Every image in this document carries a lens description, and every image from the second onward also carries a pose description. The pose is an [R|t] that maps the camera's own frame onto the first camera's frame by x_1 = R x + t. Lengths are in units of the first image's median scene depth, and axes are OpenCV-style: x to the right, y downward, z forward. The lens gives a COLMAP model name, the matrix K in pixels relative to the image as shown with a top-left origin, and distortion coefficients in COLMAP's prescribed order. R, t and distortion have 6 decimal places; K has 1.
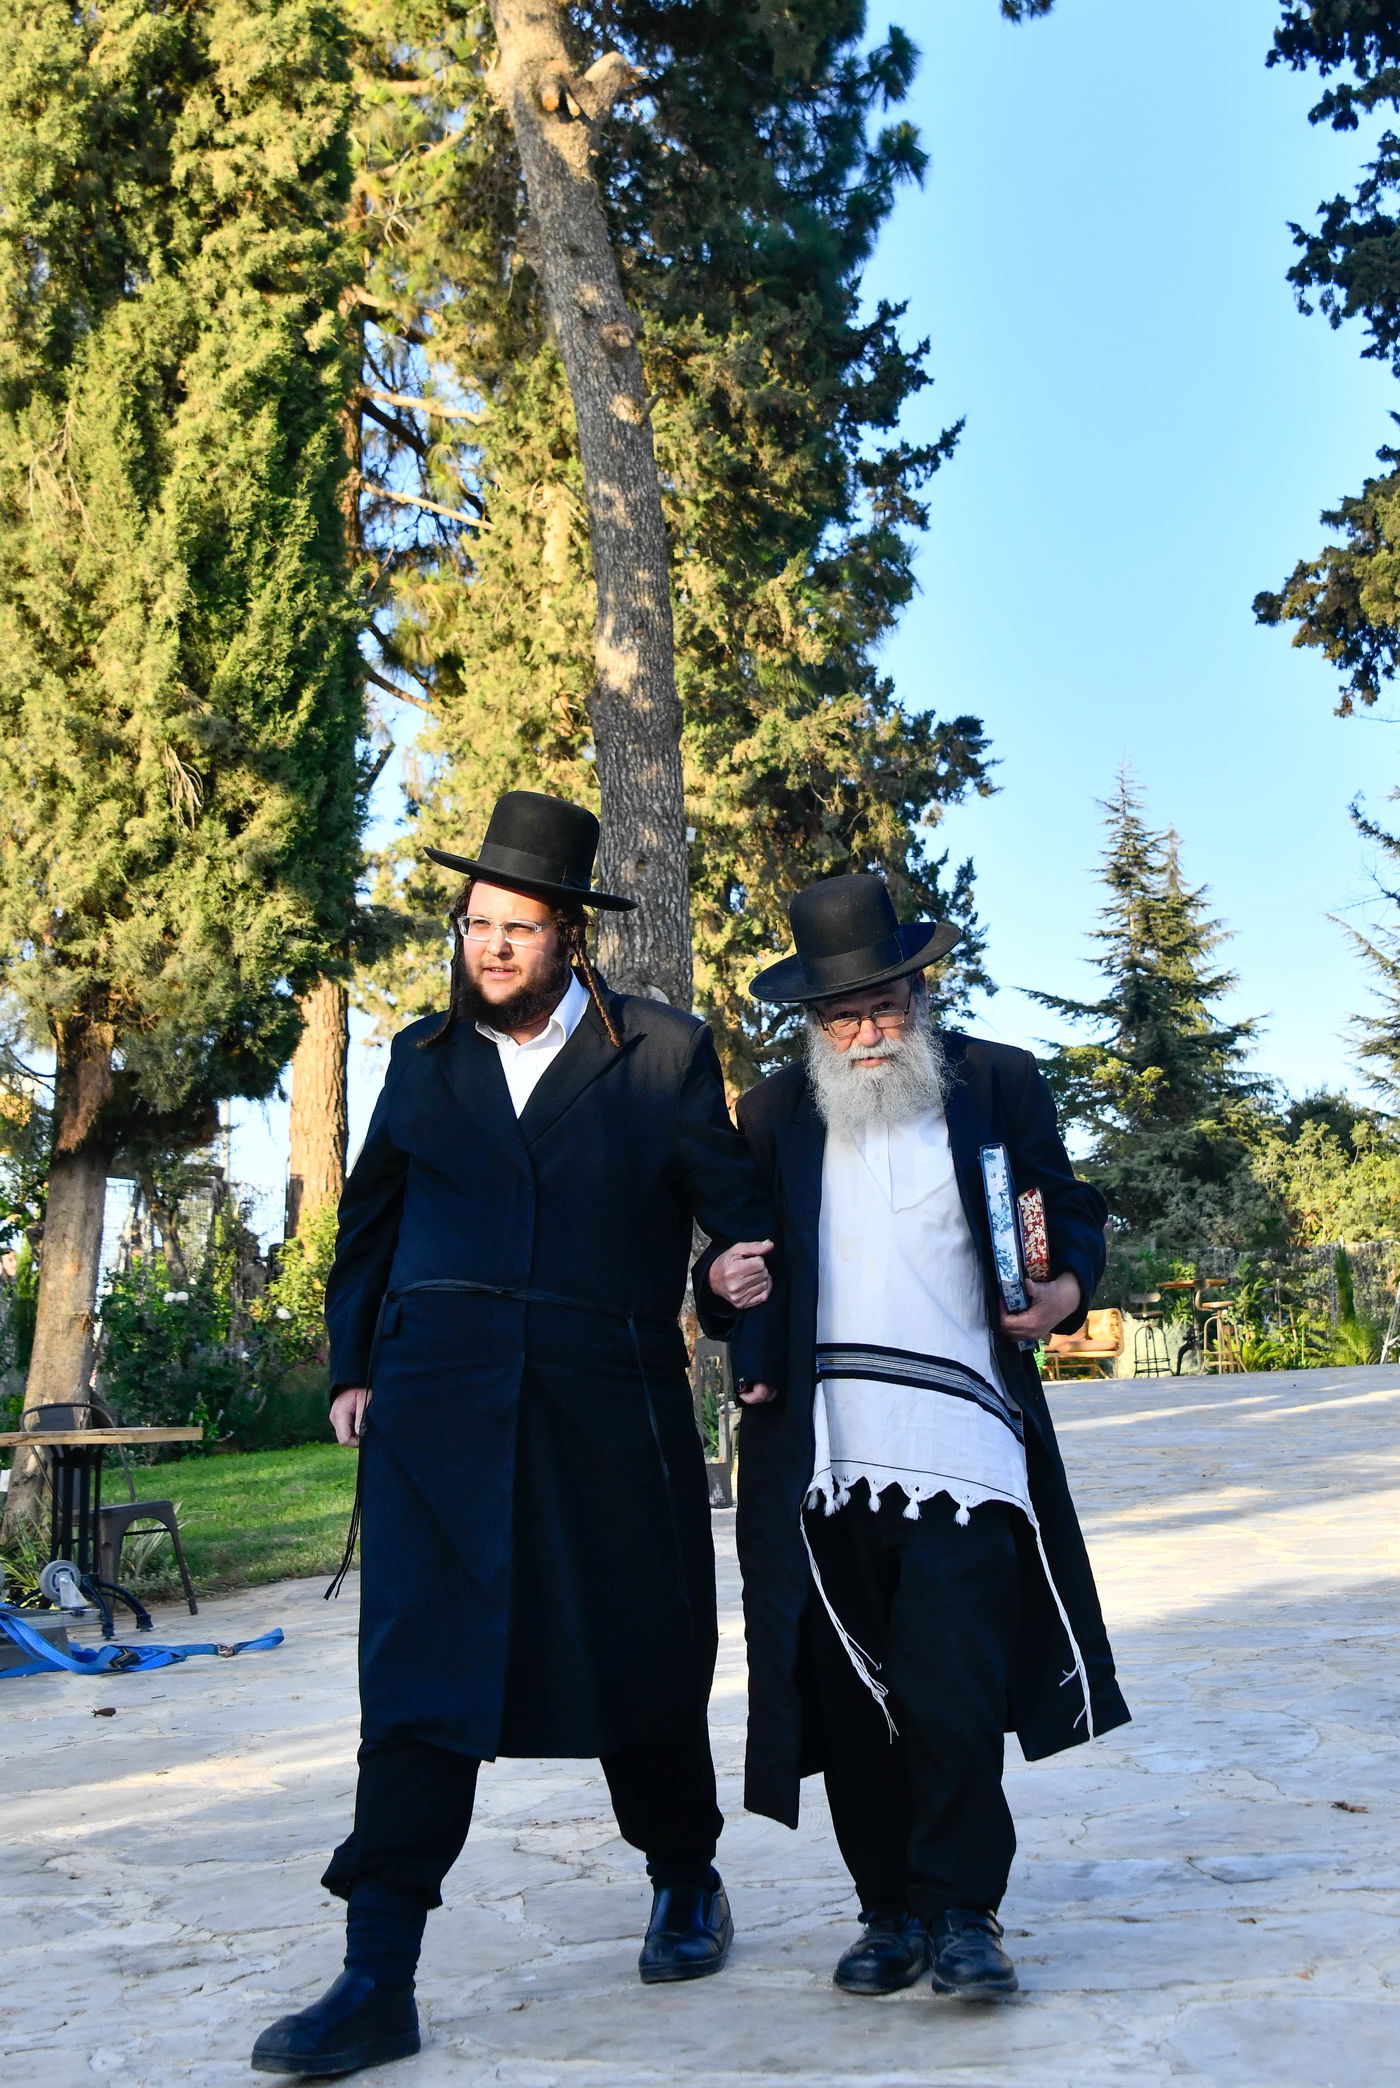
lens RADIAL K [[3017.9, 0, 855.9], [0, 3017.9, 723.3], [0, 0, 1]] dist [0.048983, 0.031905]
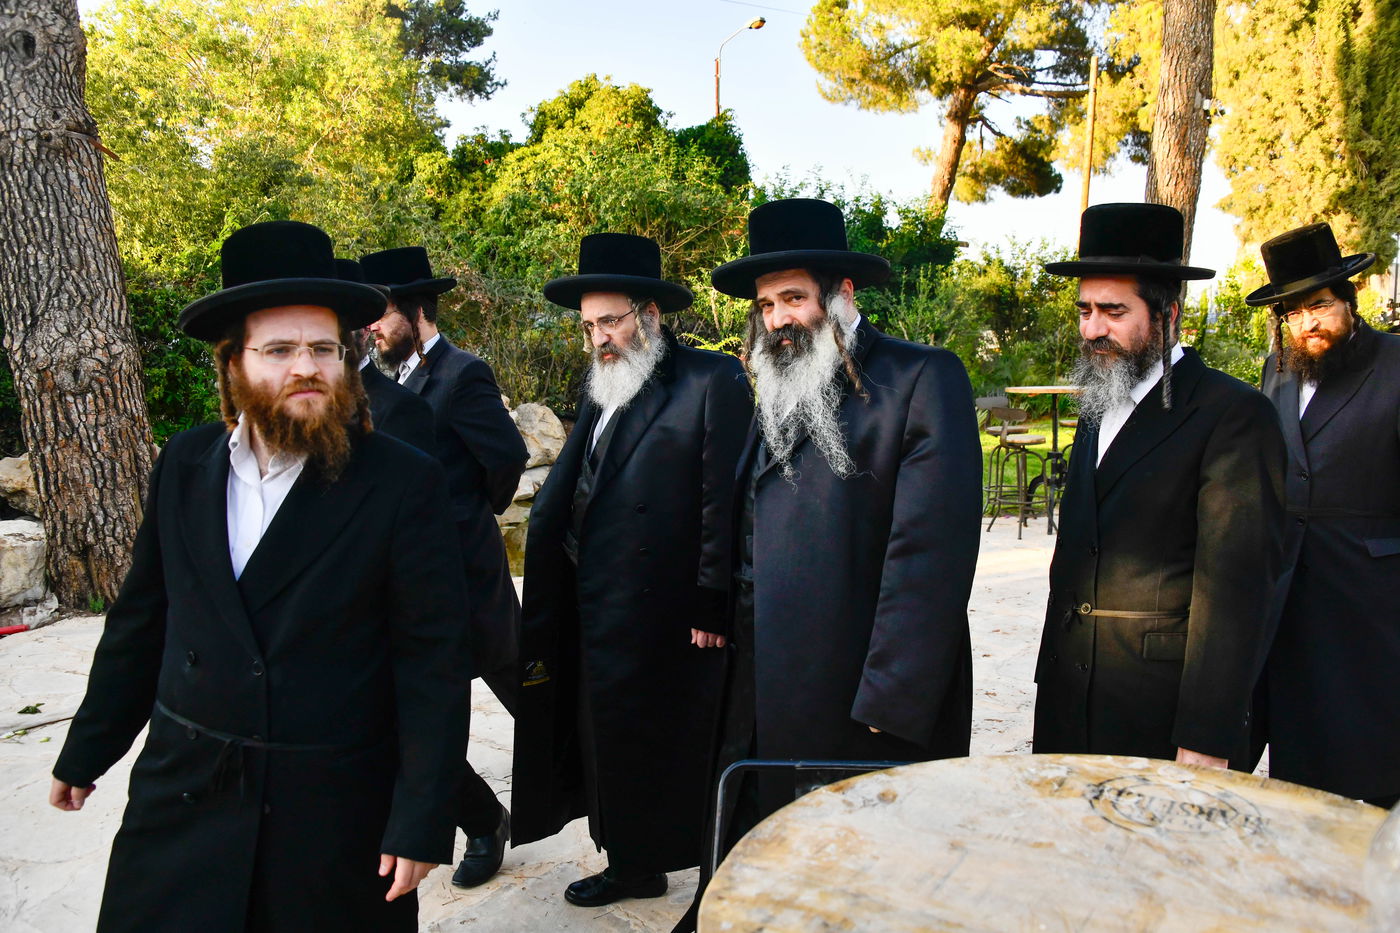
lens RADIAL K [[1136.3, 0, 707.0], [0, 1136.3, 467.7], [0, 0, 1]] dist [-0.178987, 0.132576]
pose [[0.786074, 0.093715, -0.610987, -0.058568], [0.119176, 0.946918, 0.298568, -0.077815], [0.606536, -0.307512, 0.733179, -0.167503]]
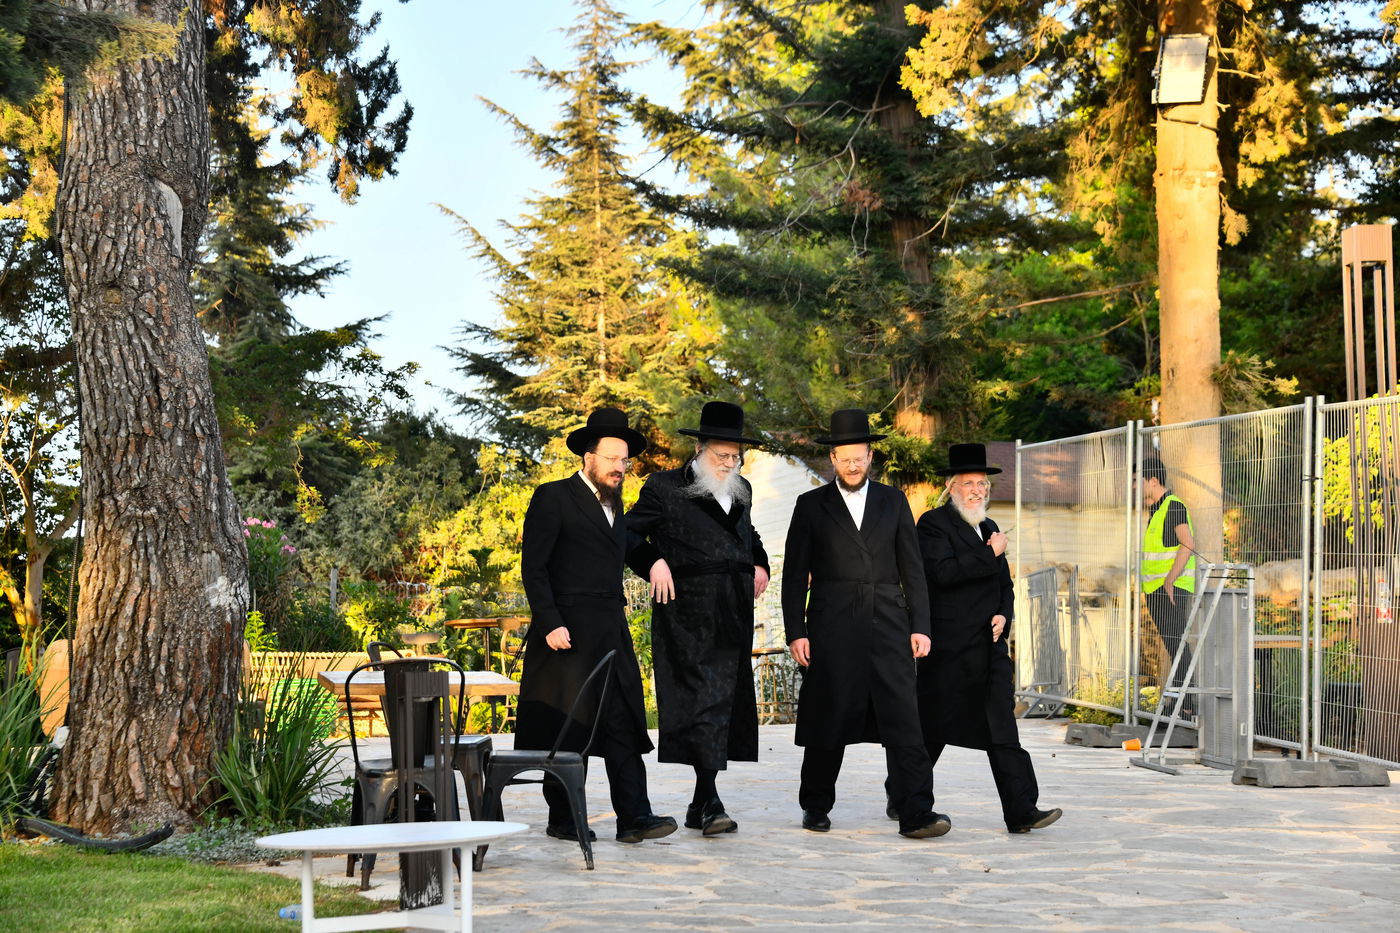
lens RADIAL K [[3421.7, 0, 698.1], [0, 3421.7, 463.6], [0, 0, 1]] dist [0.611443, 3.674326]
pose [[0.960042, 0.048703, 0.275584, -0.224083], [-0.085420, 0.988744, 0.122836, 0.054616], [-0.266500, -0.141469, 0.953396, 0.240025]]
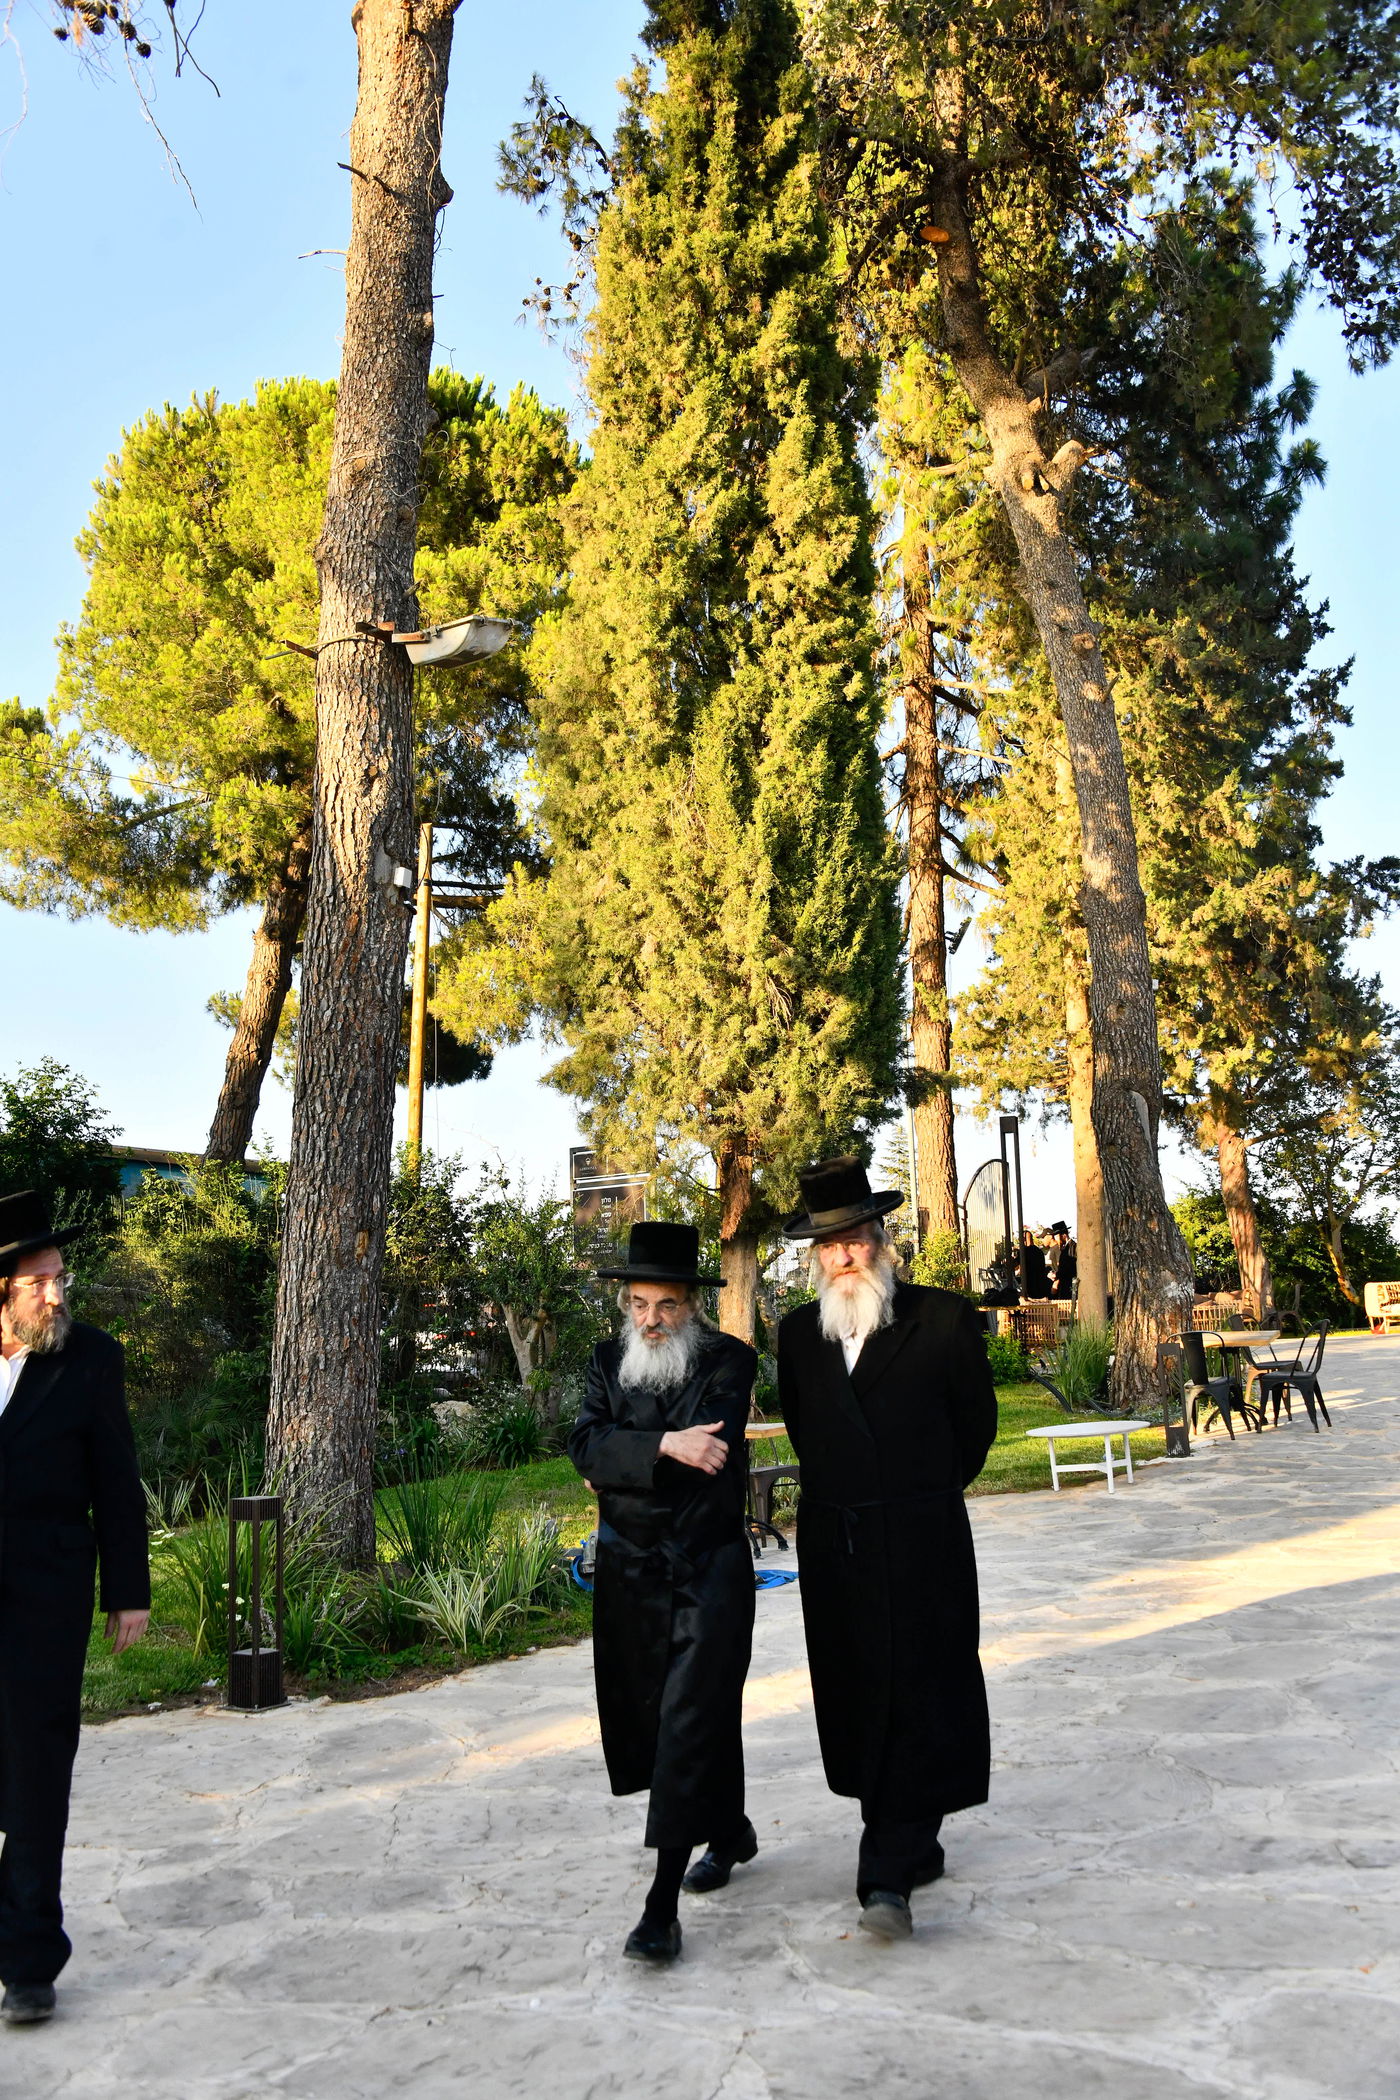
lens RADIAL K [[2035.0, 0, 691.7], [0, 2035.0, 1028.2], [0, 0, 1]] dist [-0.015387, 0.044684]
pose [[0.948359, -0.055280, -0.312344, 0.051929], [0.081002, 0.994254, 0.069978, -0.038814], [0.306681, -0.091664, 0.947388, 0.008368]]
